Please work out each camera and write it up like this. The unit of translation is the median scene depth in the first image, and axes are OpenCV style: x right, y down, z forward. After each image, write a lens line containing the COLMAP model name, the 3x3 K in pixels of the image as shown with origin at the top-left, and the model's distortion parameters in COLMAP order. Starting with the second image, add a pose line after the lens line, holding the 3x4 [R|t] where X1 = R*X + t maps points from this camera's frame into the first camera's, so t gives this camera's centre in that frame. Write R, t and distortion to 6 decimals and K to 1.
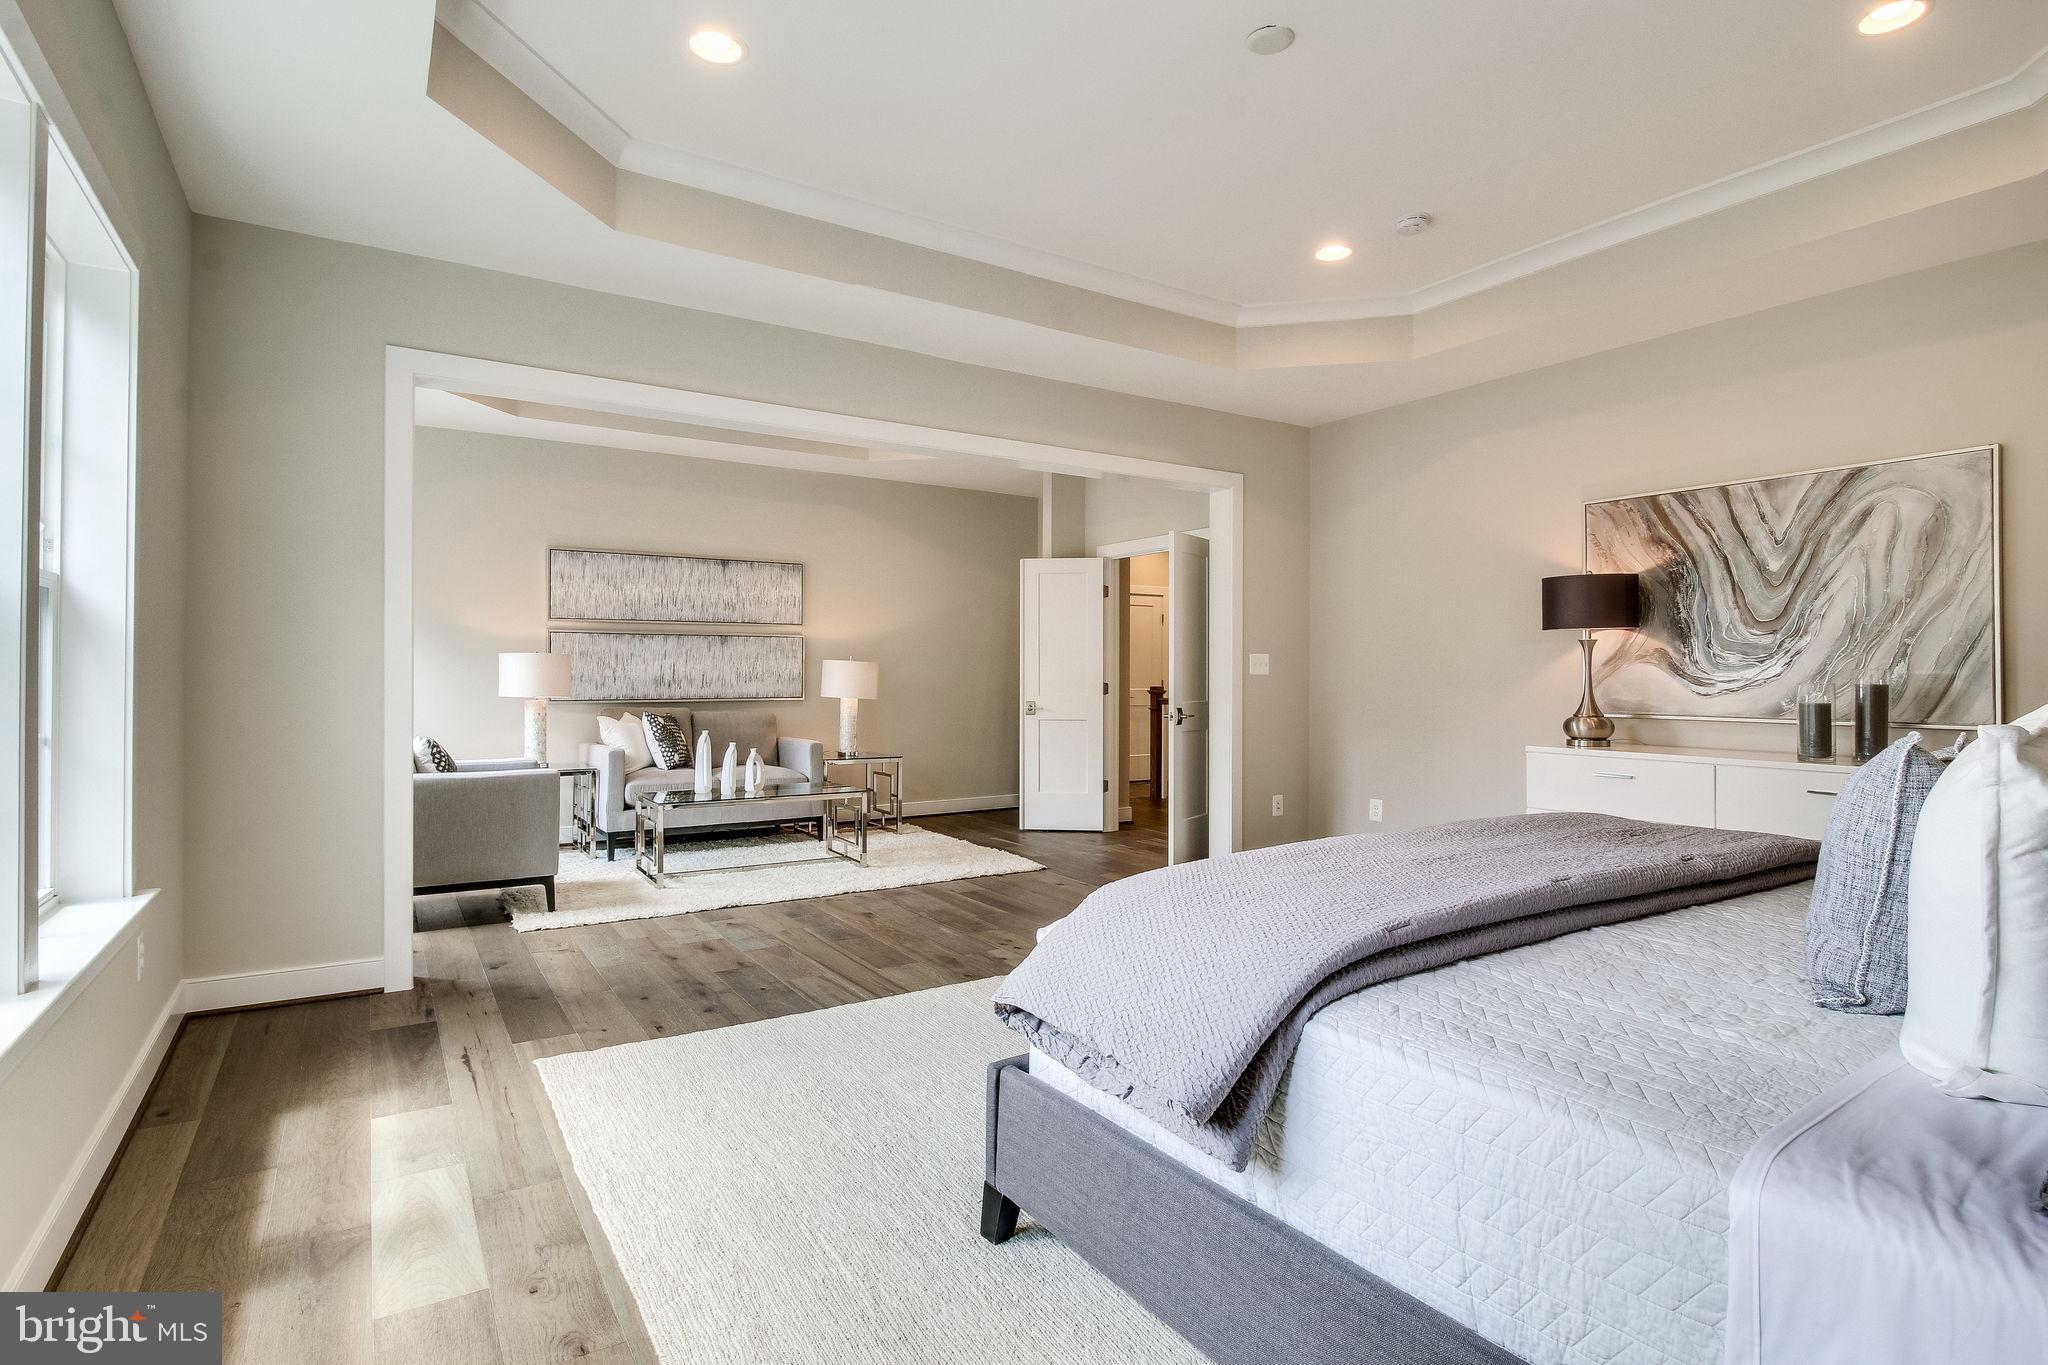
lens RADIAL K [[1015.1, 0, 1023.5], [0, 1015.1, 675.8], [0, 0, 1]] dist [-0.002433, -0.001374]
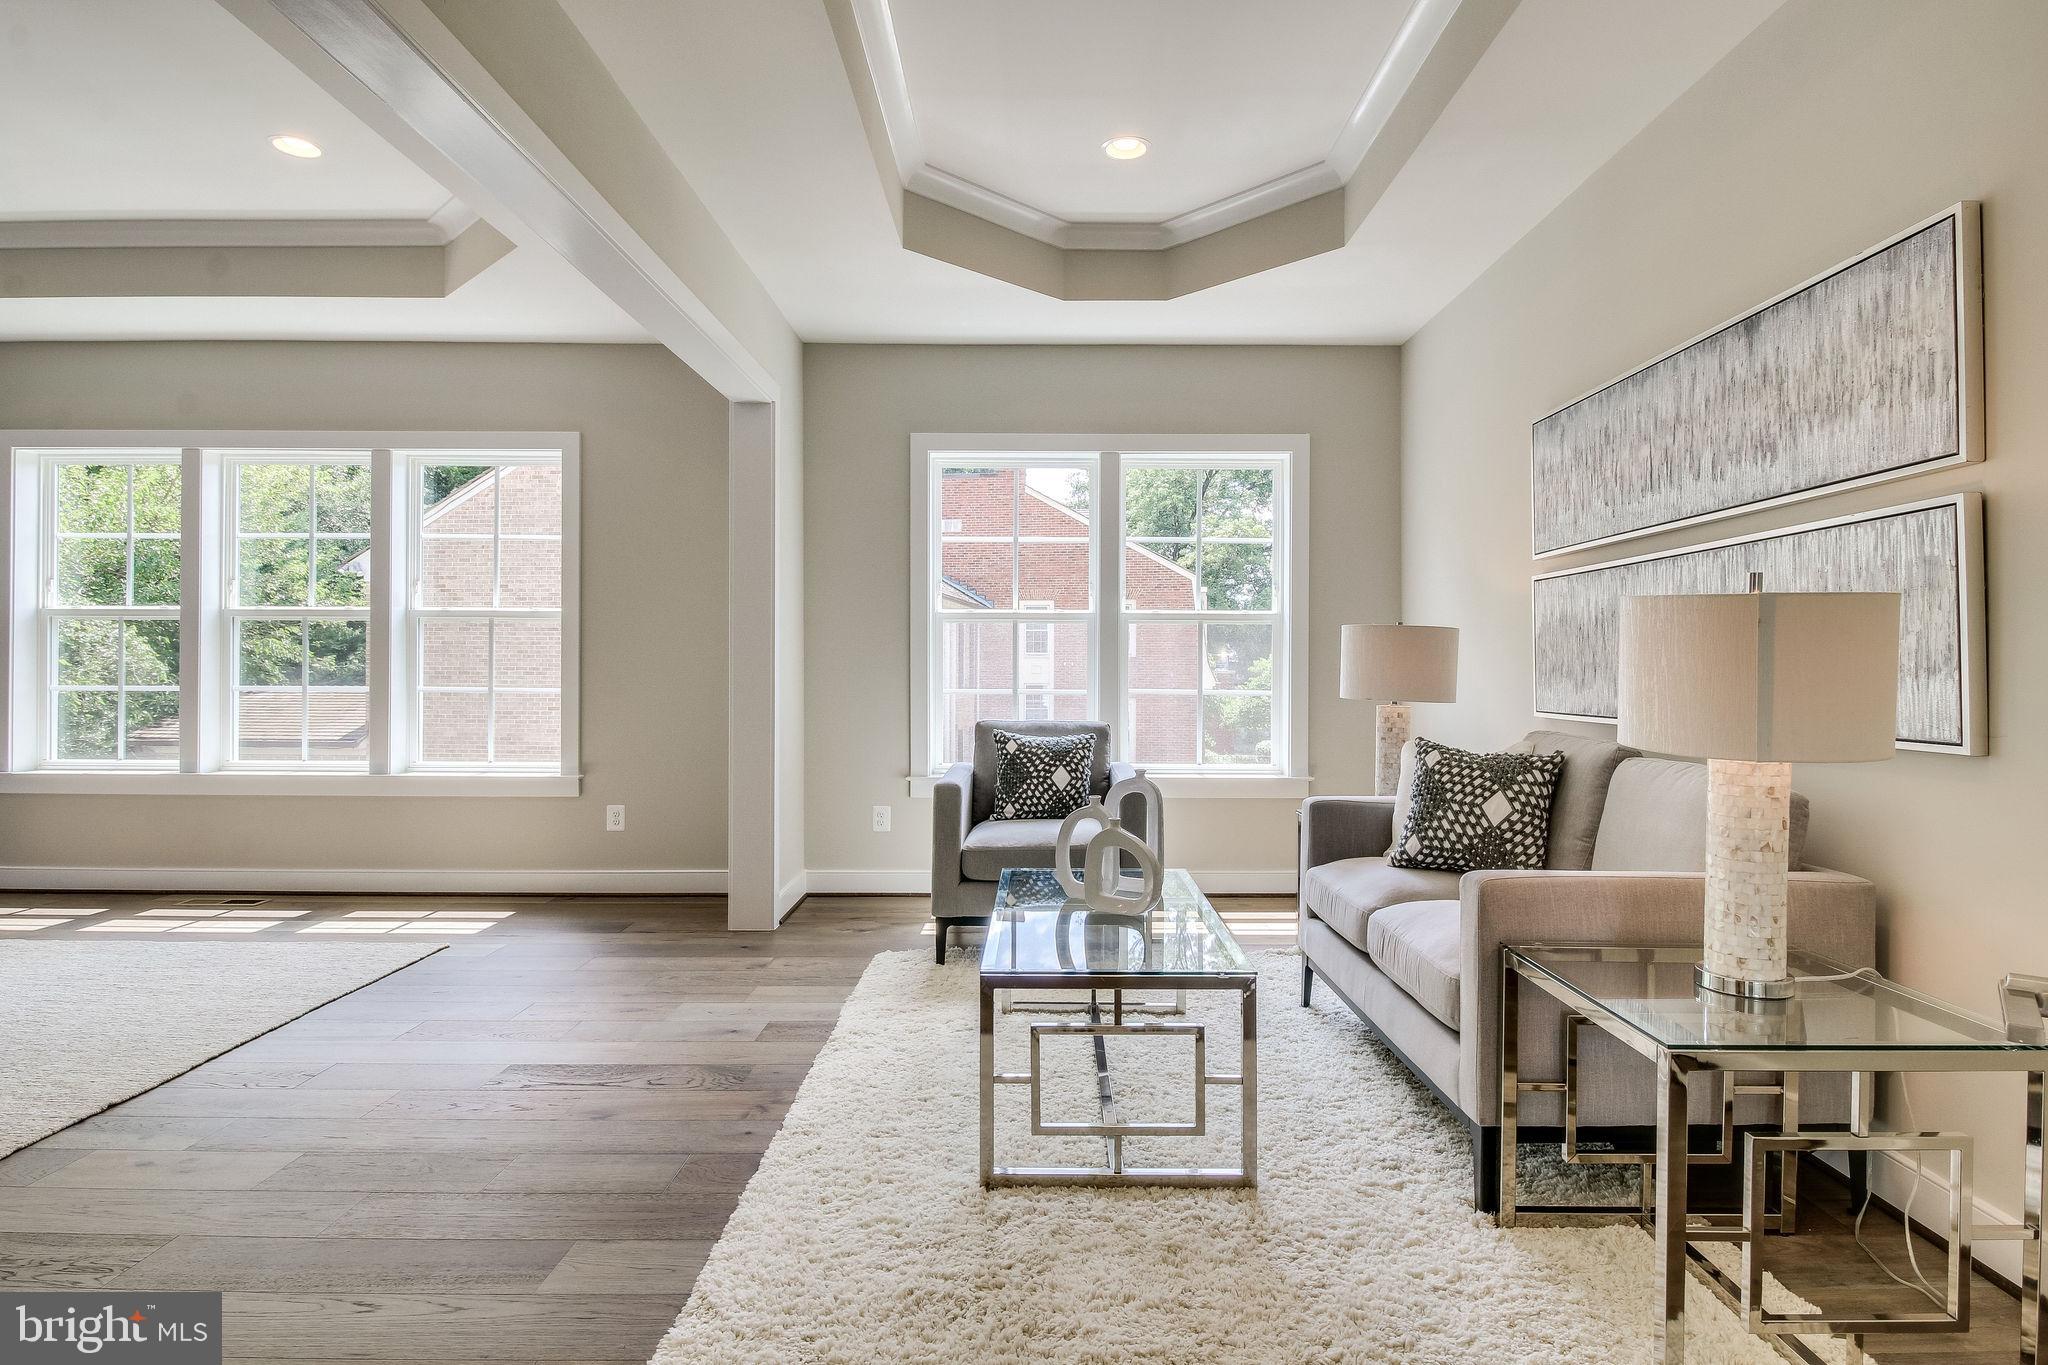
lens RADIAL K [[1058.9, 0, 1028.6], [0, 1058.9, 670.2], [0, 0, 1]] dist [-0.003449, -0.000519]
pose [[-0.546962, -0.000407, -0.837157, 0.129067], [-0.001327, 0.999999, 0.000381, 0.003329], [0.837156, 0.001319, -0.546962, 0.997269]]
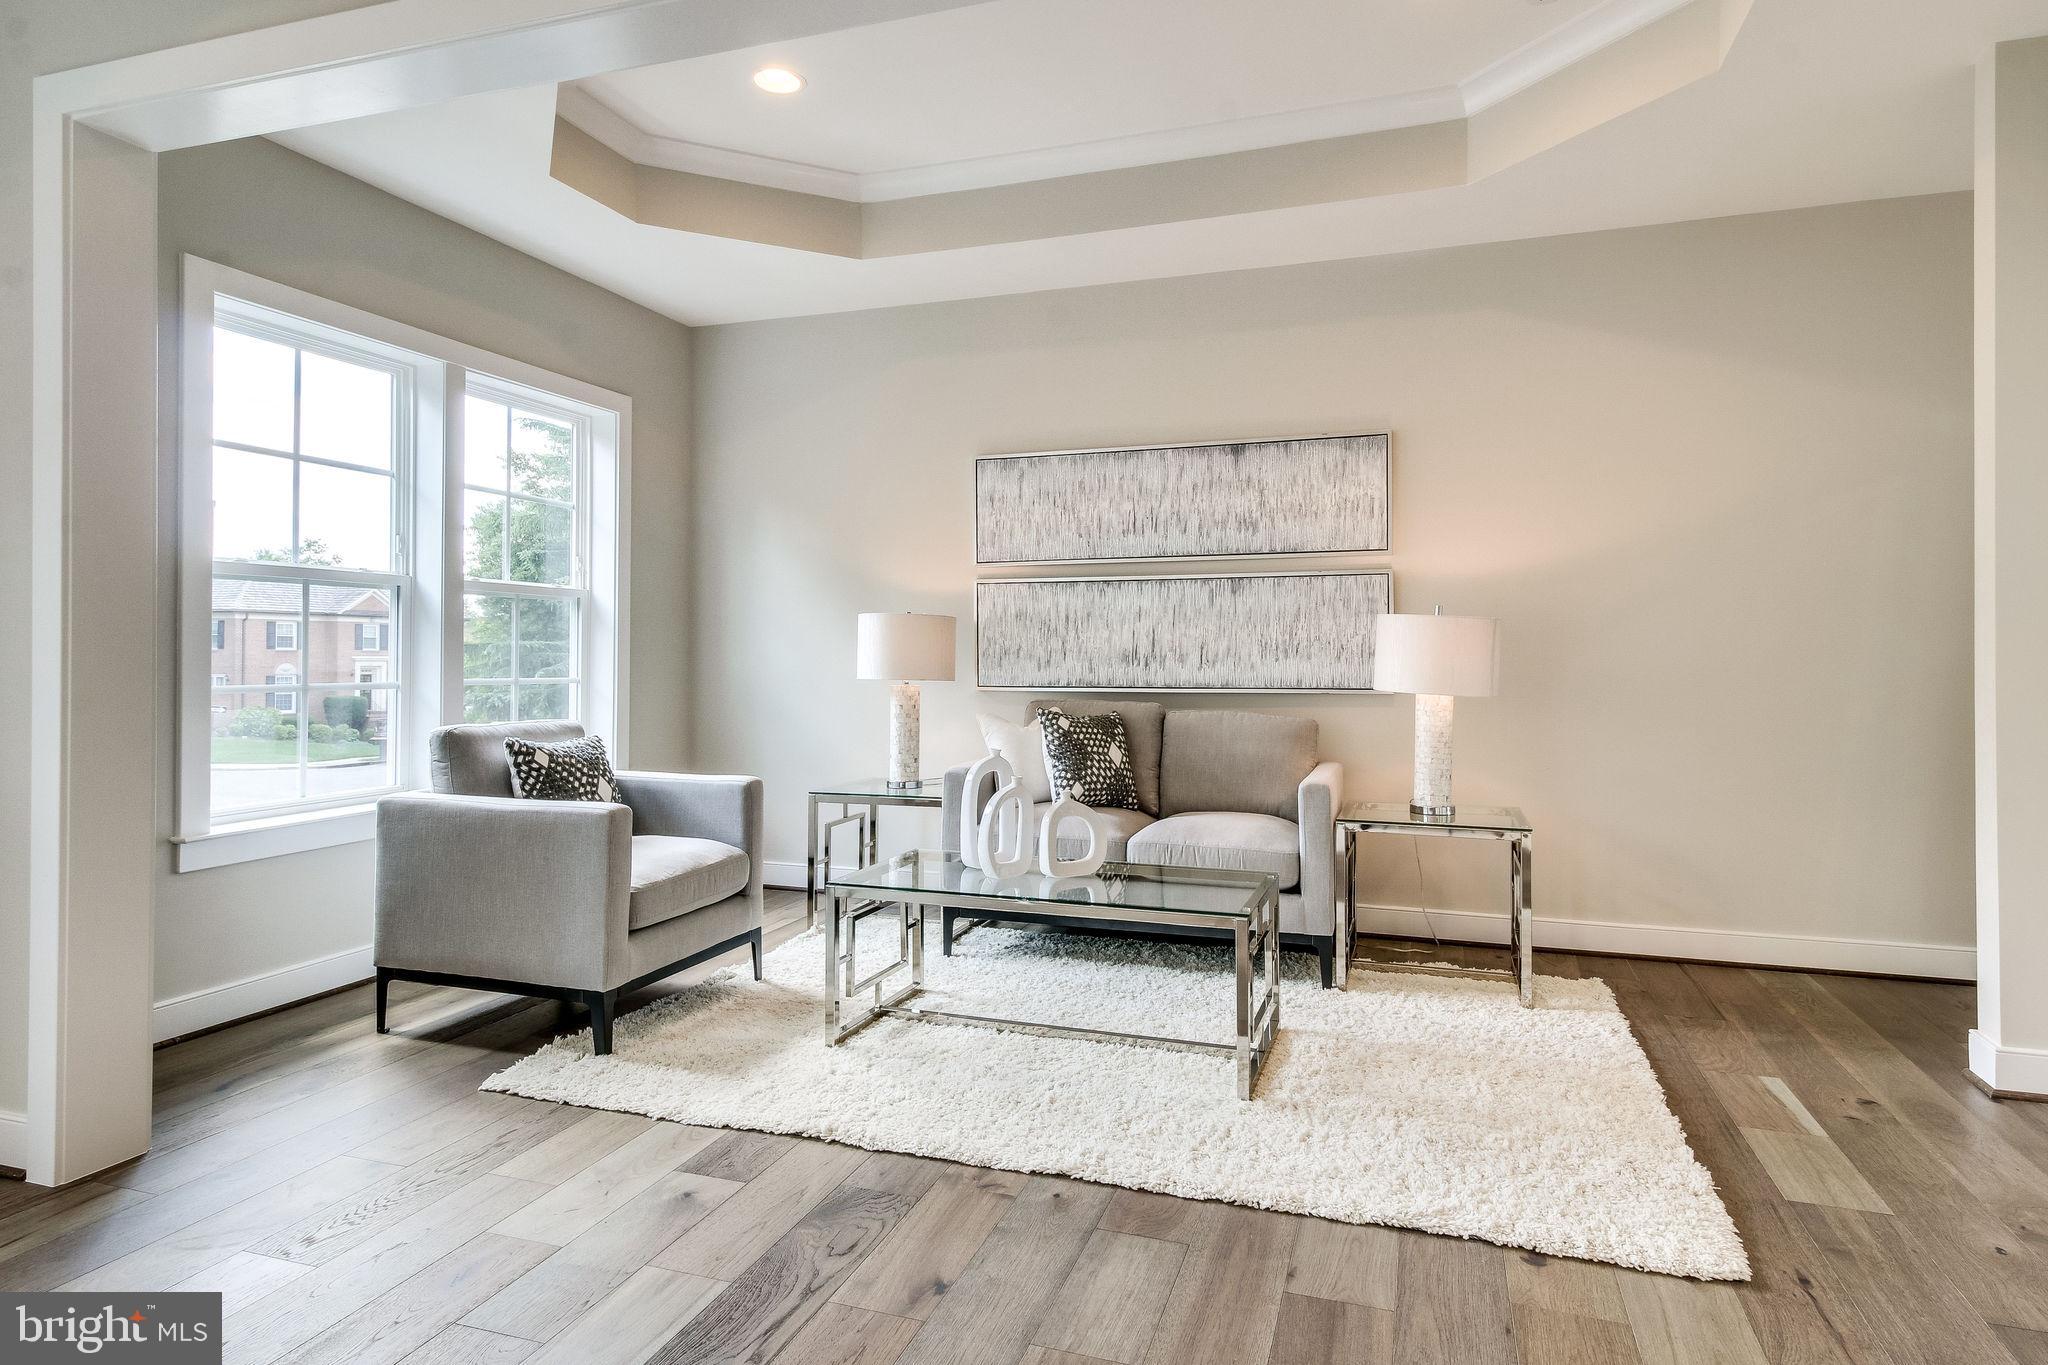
lens RADIAL K [[1158.1, 0, 1006.7], [0, 1158.1, 645.5], [0, 0, 1]] dist [0.008338, 0.001793]
pose [[0.609232, -0.004770, -0.792977, 0.141110], [0.000439, 0.999984, -0.005678, 0.002122], [0.792992, 0.003111, 0.609225, 0.506193]]
